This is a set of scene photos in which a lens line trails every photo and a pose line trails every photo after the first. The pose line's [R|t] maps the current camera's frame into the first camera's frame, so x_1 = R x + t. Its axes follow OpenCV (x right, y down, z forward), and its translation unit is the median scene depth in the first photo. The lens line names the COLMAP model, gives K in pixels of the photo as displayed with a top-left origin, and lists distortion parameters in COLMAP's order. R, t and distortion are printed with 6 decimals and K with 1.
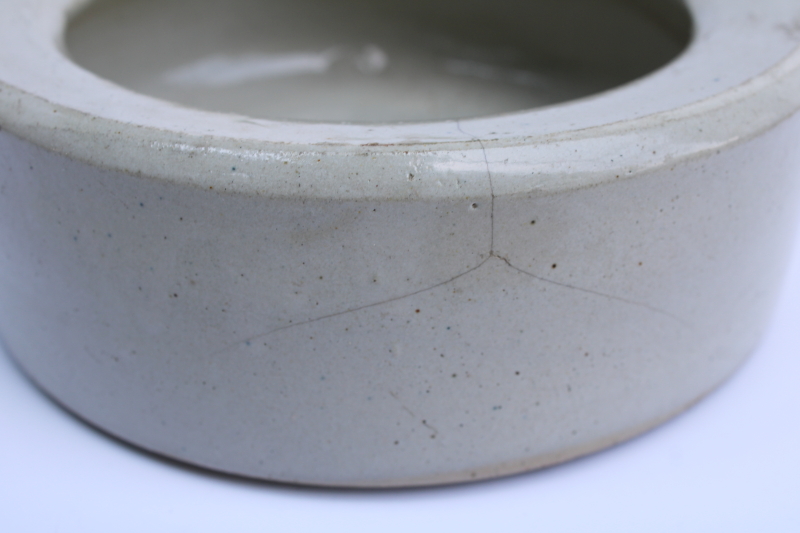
lens RADIAL K [[1050.0, 0, 400.0], [0, 1050.0, 266.5], [0, 0, 1]] dist [-0.046586, -0.015071]
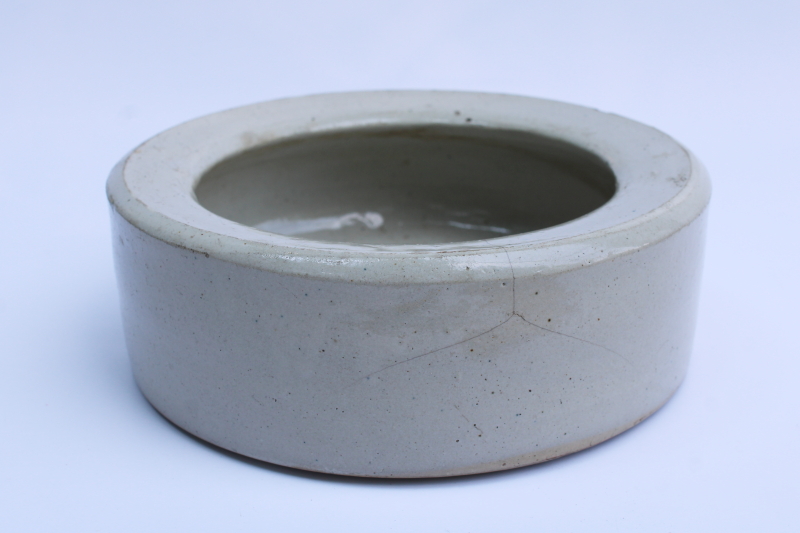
lens RADIAL K [[1050.0, 0, 400.0], [0, 1050.0, 266.5], [0, 0, 1]] dist [-0.046586, -0.015071]
pose [[0.996677, -0.044078, 0.068499, -0.205065], [0.054784, 0.985064, -0.163243, 0.176374], [-0.060281, 0.166453, 0.984205, -0.665839]]
